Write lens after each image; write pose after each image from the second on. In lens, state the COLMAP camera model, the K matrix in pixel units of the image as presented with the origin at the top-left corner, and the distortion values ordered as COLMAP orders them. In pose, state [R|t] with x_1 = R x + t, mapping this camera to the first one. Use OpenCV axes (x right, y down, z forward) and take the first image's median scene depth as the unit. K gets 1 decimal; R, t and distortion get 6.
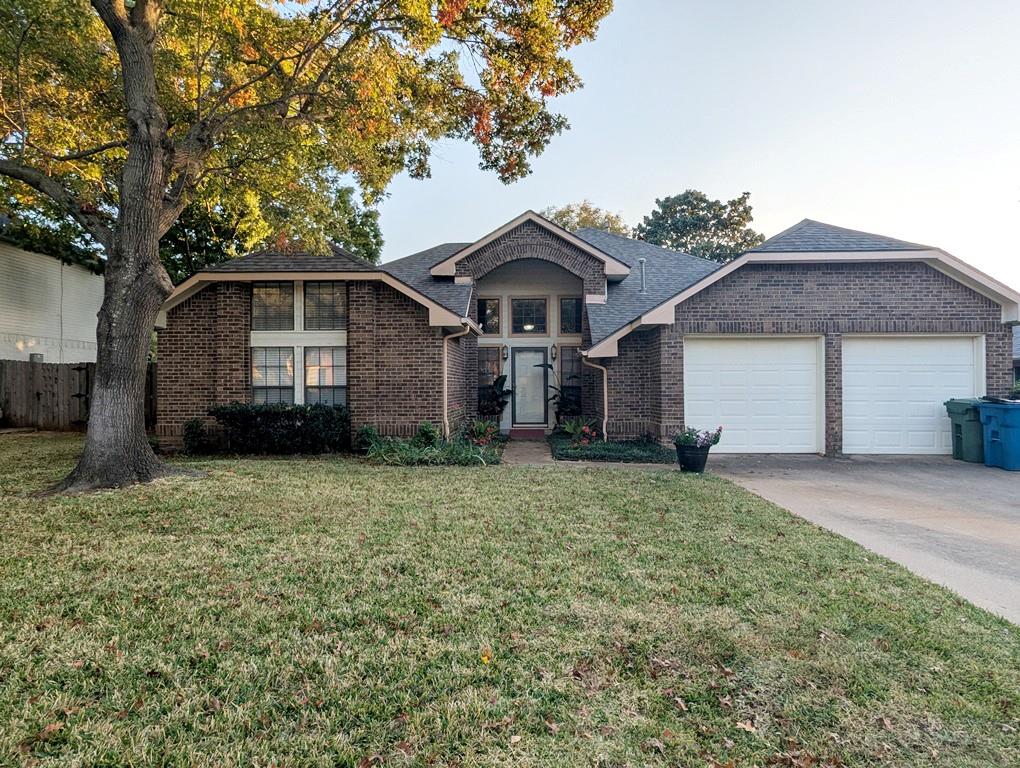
lens RADIAL K [[483.6, 0, 515.3], [0, 483.6, 378.9], [0, 0, 1]] dist [-0.004061, 0.006392]
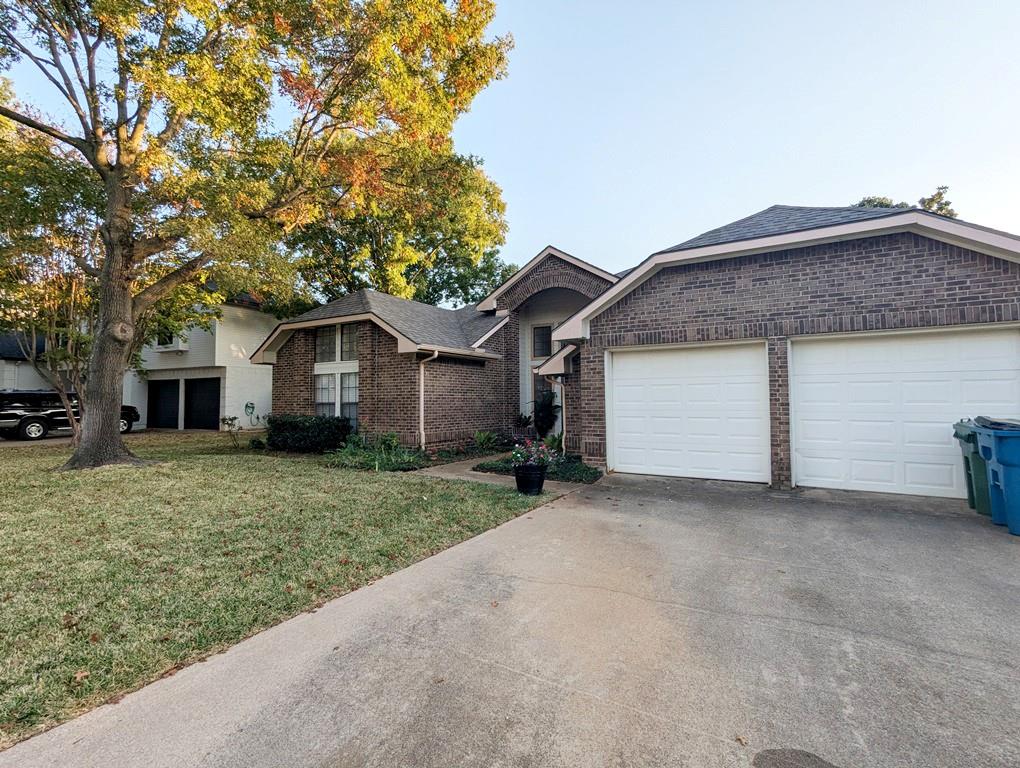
lens RADIAL K [[395.0, 0, 577.3], [0, 395.0, 383.7], [0, 0, 1]] dist [0.008570, 0.000183]
pose [[0.922577, -0.020786, -0.385254, 0.583638], [0.009252, 0.999452, -0.031769, 0.002920], [0.385703, 0.025745, 0.922264, 0.245659]]
